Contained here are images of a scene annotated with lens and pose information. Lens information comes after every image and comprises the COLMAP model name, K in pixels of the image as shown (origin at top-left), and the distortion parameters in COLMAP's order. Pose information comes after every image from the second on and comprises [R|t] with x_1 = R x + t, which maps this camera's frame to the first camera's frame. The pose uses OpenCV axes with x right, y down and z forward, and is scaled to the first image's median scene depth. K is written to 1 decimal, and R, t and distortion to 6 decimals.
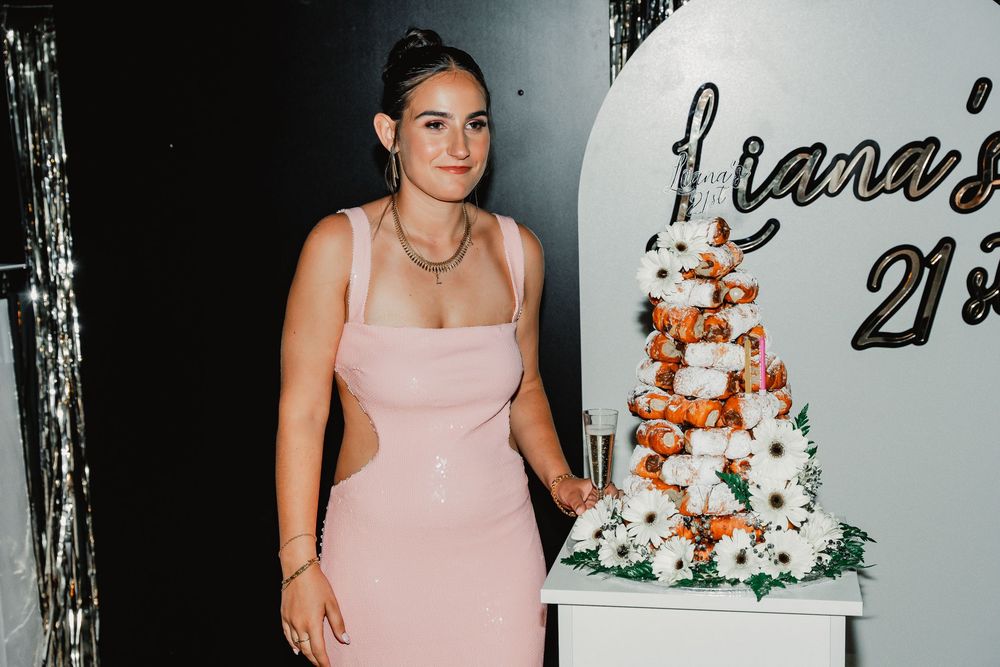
lens RADIAL K [[1370.5, 0, 505.3], [0, 1370.5, 326.3], [0, 0, 1]] dist [-0.033341, 0.000000]
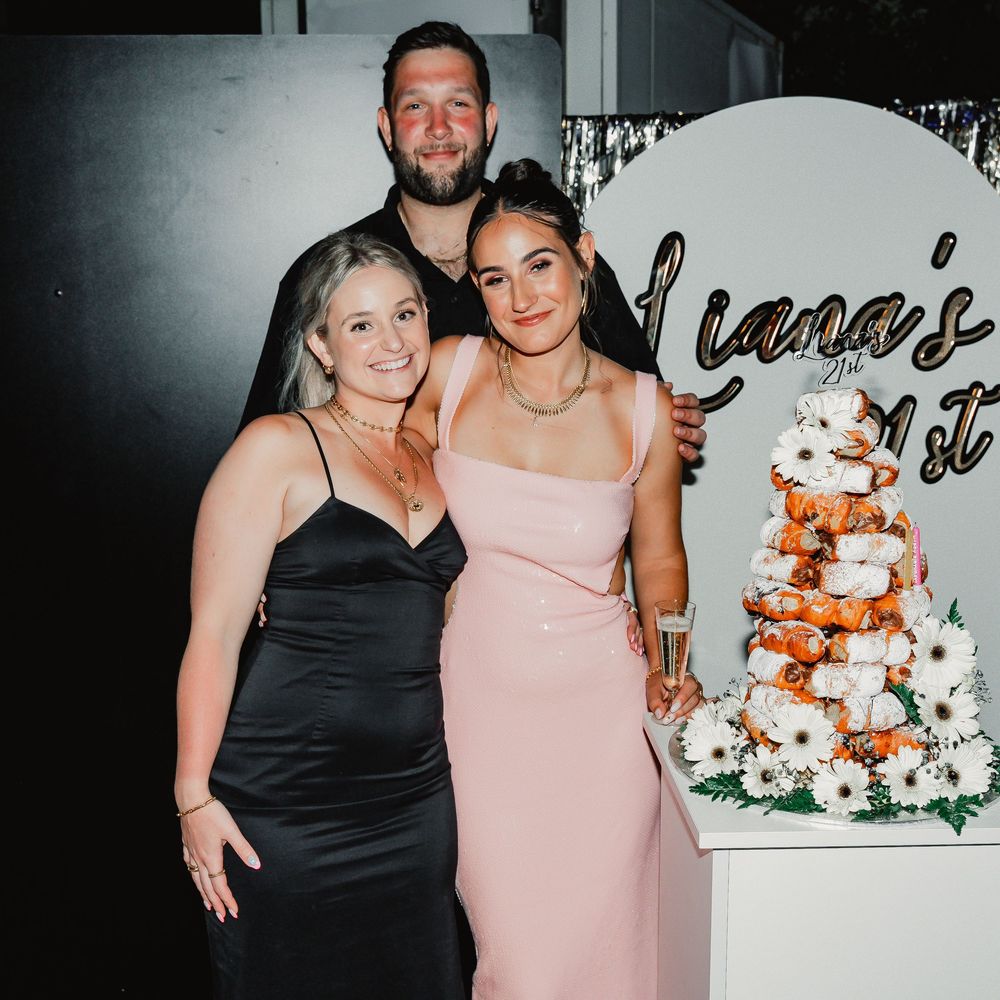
lens RADIAL K [[1280.6, 0, 495.6], [0, 1280.6, 499.7], [0, 0, 1]] dist [0.011534, 0.000000]
pose [[0.976662, -0.022597, 0.213592, -0.251774], [0.015607, 0.999288, 0.034355, -0.041061], [-0.214216, -0.030219, 0.976319, 0.252367]]
